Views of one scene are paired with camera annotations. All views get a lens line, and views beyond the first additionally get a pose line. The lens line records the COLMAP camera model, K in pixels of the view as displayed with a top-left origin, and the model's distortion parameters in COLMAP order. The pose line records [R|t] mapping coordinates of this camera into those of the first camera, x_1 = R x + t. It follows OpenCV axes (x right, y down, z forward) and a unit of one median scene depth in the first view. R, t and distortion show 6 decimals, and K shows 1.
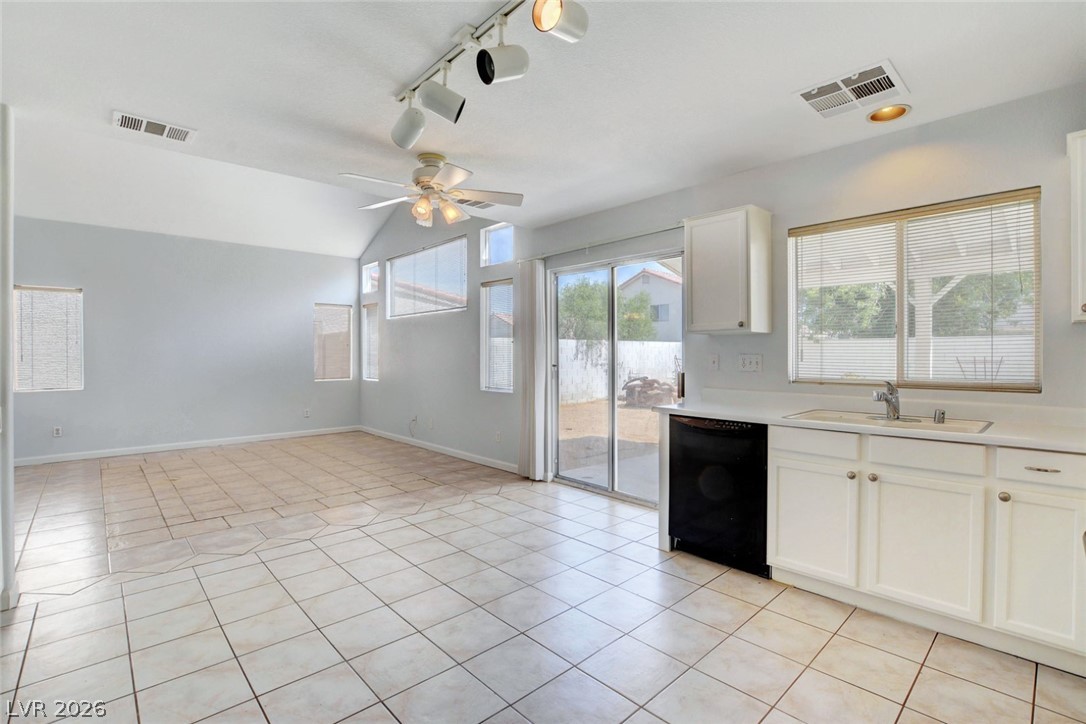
lens RADIAL K [[496.0, 0, 551.9], [0, 496.0, 358.8], [0, 0, 1]] dist [-0.025725, -0.000176]
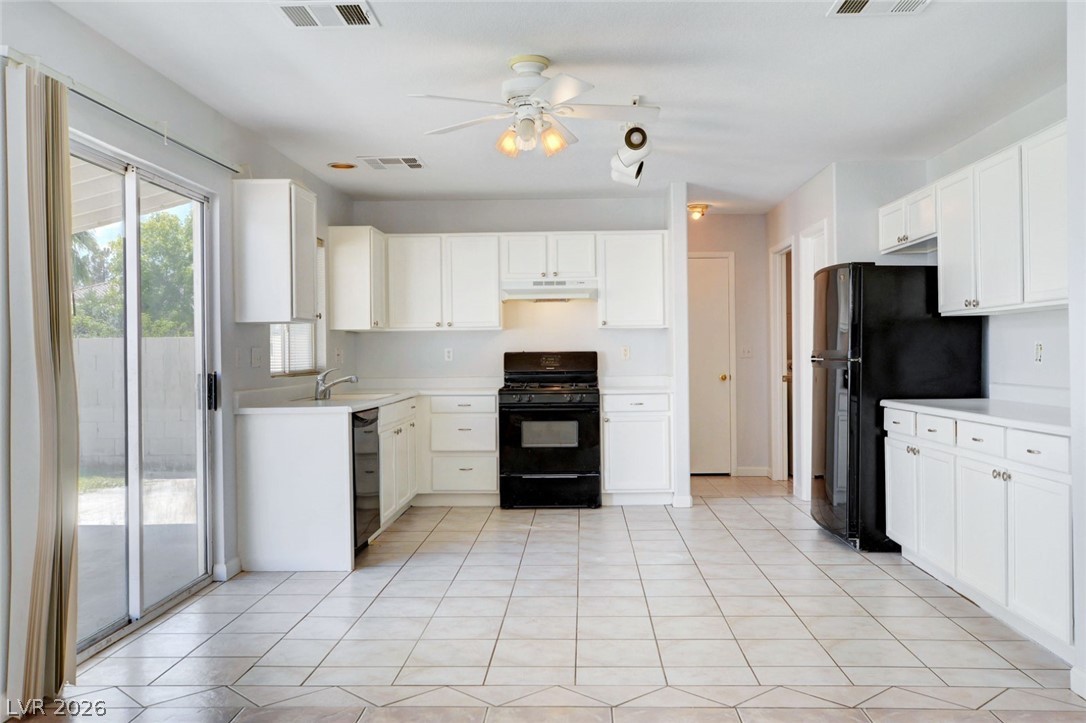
lens RADIAL K [[909.7, 0, 549.2], [0, 909.7, 357.1], [0, 0, 1]] dist [0.009731, 0.012596]
pose [[-0.700651, 0.006941, 0.713470, -0.908707], [0.019308, 0.999771, 0.009235, 0.002070], [-0.713243, 0.020246, -0.700625, 1.453228]]
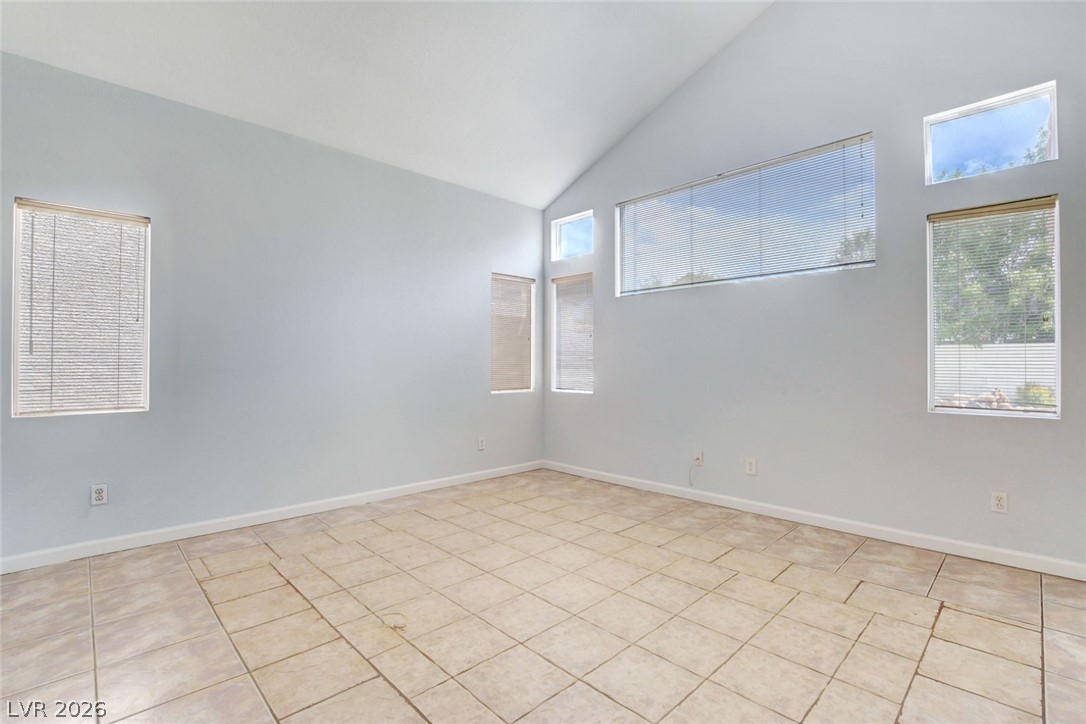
lens RADIAL K [[489.5, 0, 555.4], [0, 489.5, 359.6], [0, 0, 1]] dist [-0.031424, 0.001361]
pose [[0.999655, 0.003977, 0.025946, -0.784809], [-0.003503, 0.999827, -0.018258, 0.023635], [-0.026014, 0.018161, 0.999497, 0.682794]]
